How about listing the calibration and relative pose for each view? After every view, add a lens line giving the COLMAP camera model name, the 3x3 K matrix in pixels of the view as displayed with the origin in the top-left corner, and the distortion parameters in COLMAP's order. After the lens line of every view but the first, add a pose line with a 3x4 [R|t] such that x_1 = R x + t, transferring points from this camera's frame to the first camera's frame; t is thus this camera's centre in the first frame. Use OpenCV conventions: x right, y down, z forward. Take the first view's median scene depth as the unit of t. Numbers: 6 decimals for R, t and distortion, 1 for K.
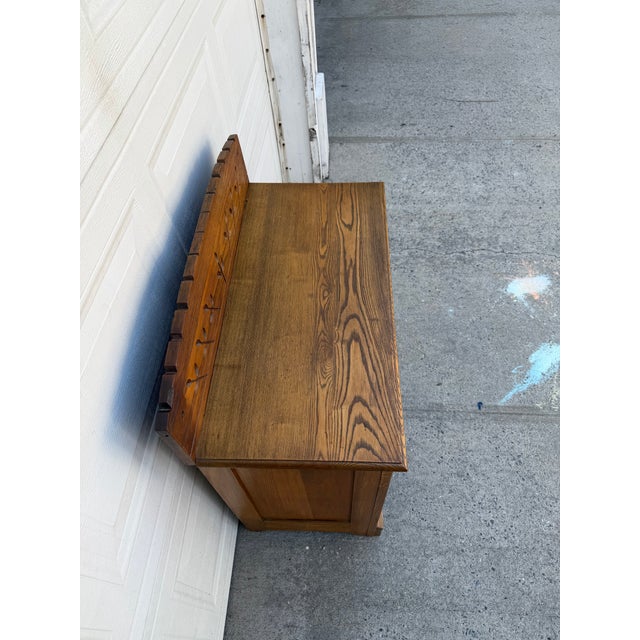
lens RADIAL K [[454.5, 0, 320.0], [0, 454.5, 315.5], [0, 0, 1]] dist [0.024355, -0.050778]
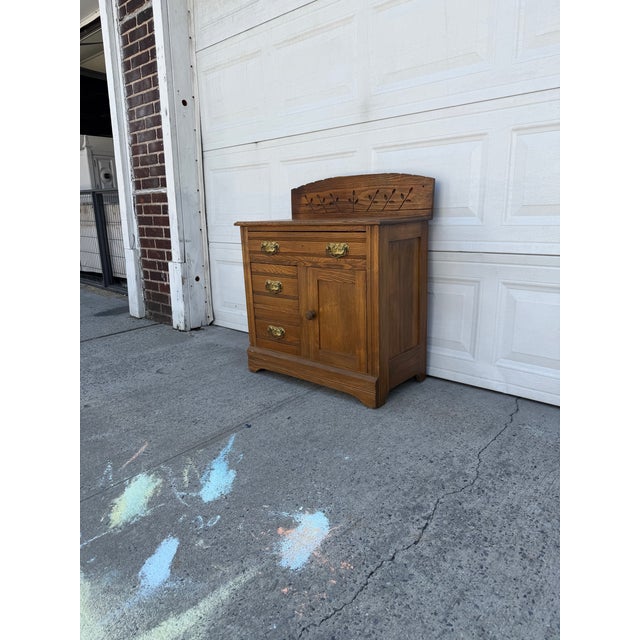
lens RADIAL K [[454.5, 0, 321.9], [0, 454.5, 315.8], [0, 0, 1]] dist [0.024355, -0.050778]
pose [[-0.622432, 0.231540, -0.747642, 1.144968], [-0.596010, 0.478928, 0.644515, -0.816174], [0.507297, 0.846769, -0.160100, 1.242241]]
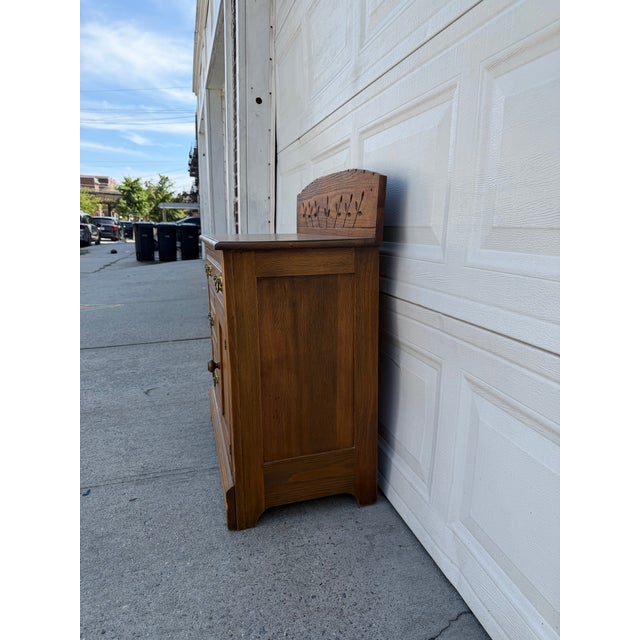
lens RADIAL K [[454.5, 0, 325.4], [0, 454.5, 315.3], [0, 0, 1]] dist [0.024355, -0.050778]
pose [[-0.942994, 0.107535, -0.314957, 0.204617], [-0.241781, 0.428964, 0.870363, -0.893553], [0.228700, 0.896898, -0.378511, 1.339326]]
